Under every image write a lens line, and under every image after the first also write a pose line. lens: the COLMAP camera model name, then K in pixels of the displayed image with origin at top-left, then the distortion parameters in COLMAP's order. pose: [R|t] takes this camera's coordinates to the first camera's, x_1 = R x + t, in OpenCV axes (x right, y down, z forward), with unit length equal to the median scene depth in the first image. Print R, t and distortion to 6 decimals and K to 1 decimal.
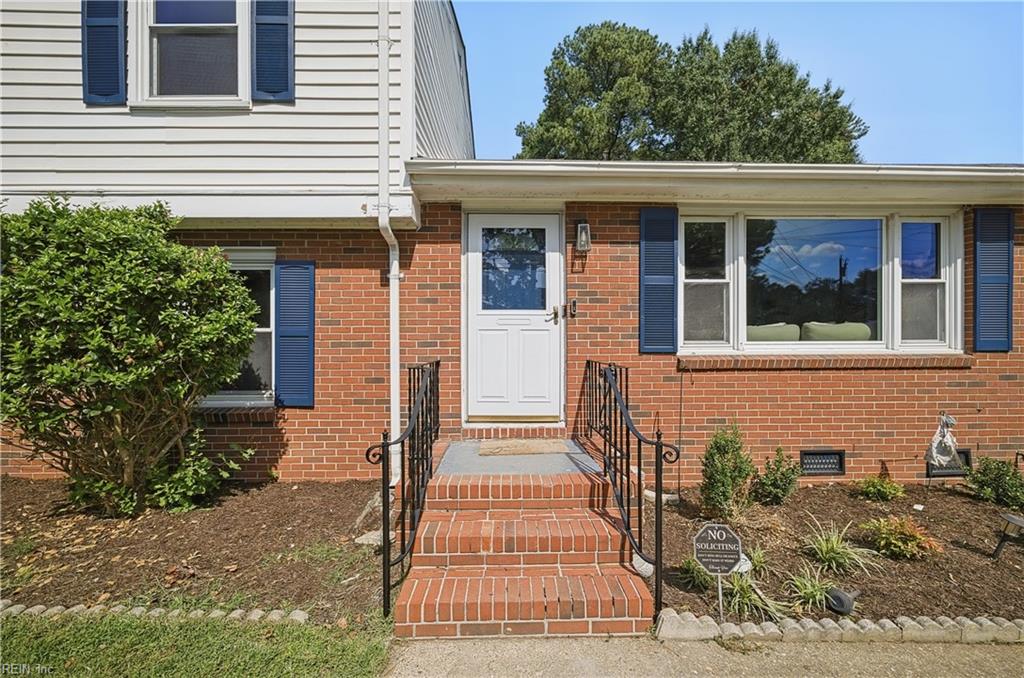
lens RADIAL K [[408.6, 0, 520.3], [0, 408.6, 340.0], [0, 0, 1]] dist [0.001653, 0.000401]
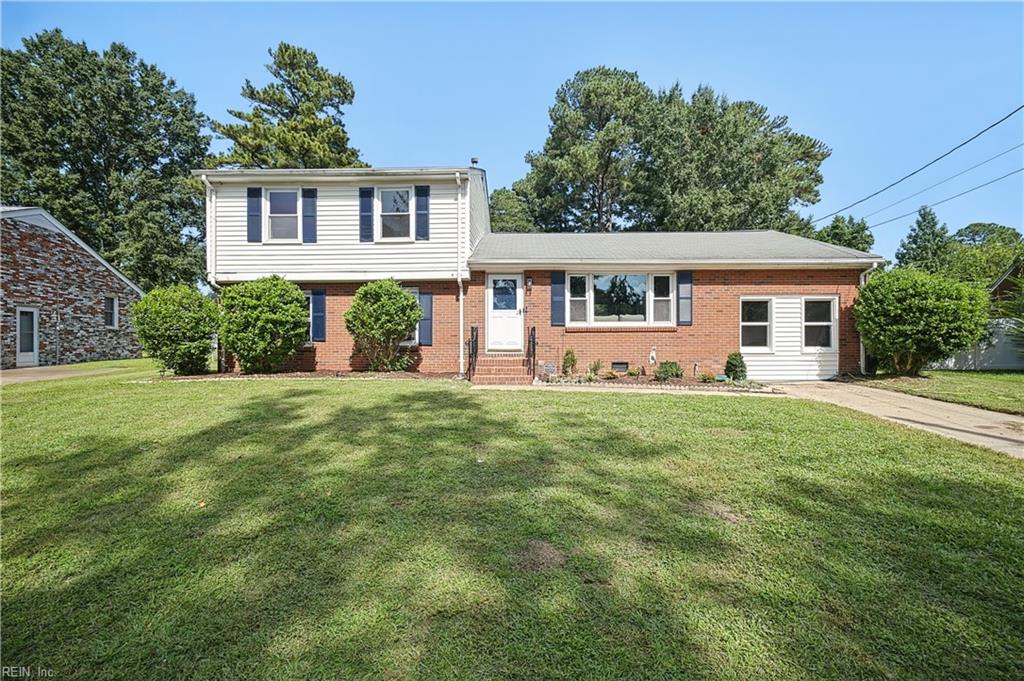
lens RADIAL K [[408.6, 0, 520.3], [0, 408.6, 341.5], [0, 0, 1]] dist [0.001653, 0.000401]
pose [[0.999251, 0.000258, -0.038707, 0.192565], [-0.000165, 0.999997, 0.002406, 0.129067], [0.038708, -0.002398, 0.999248, -1.708018]]
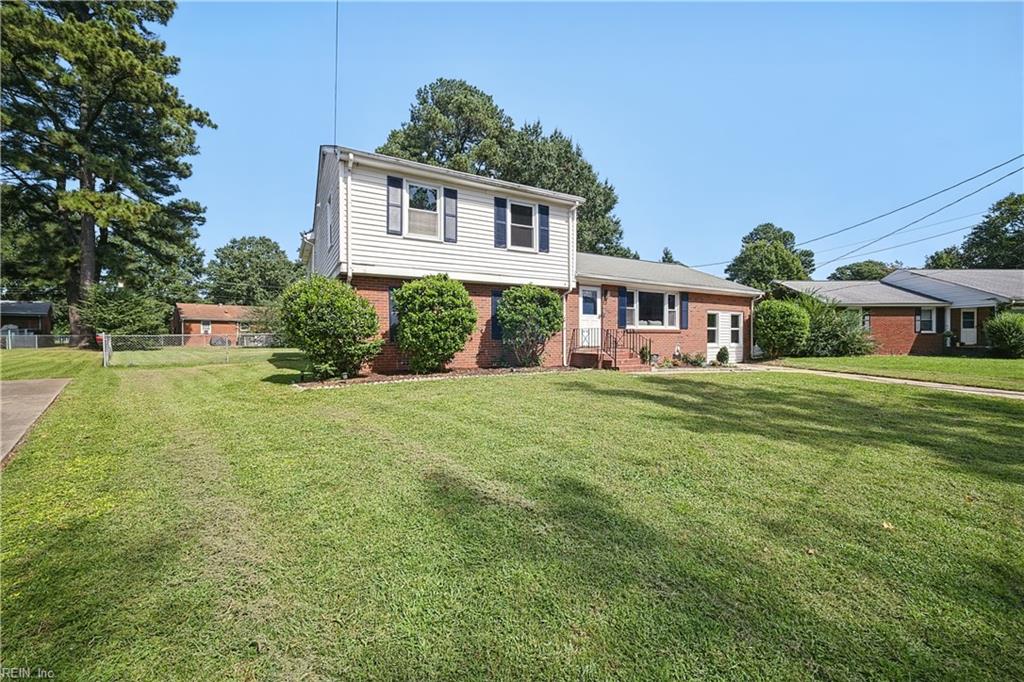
lens RADIAL K [[408.6, 0, 520.3], [0, 408.6, 342.0], [0, 0, 1]] dist [0.001653, 0.000401]
pose [[0.871444, -0.002922, 0.490487, -2.181370], [-0.001854, 0.999955, 0.009251, 0.122546], [-0.490492, -0.008971, 0.871400, -1.672879]]
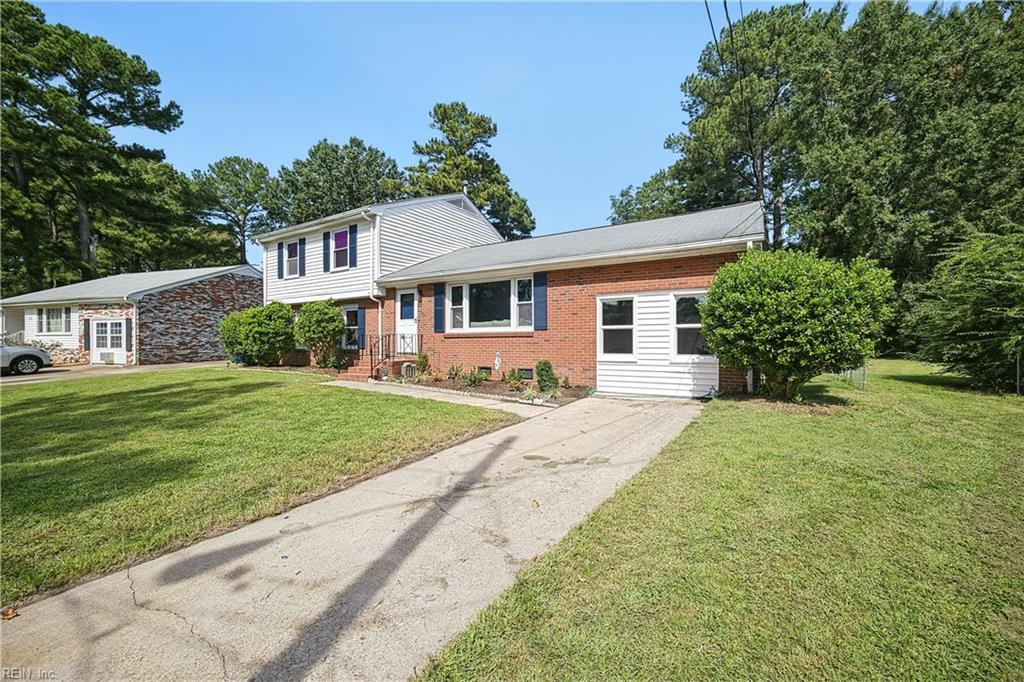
lens RADIAL K [[408.6, 0, 520.3], [0, 408.6, 342.0], [0, 0, 1]] dist [0.001653, 0.000401]
pose [[0.840871, 0.000840, -0.541234, 2.455396], [0.002509, 0.999982, 0.005451, 0.088750], [0.541229, -0.005942, 0.840854, -1.204861]]
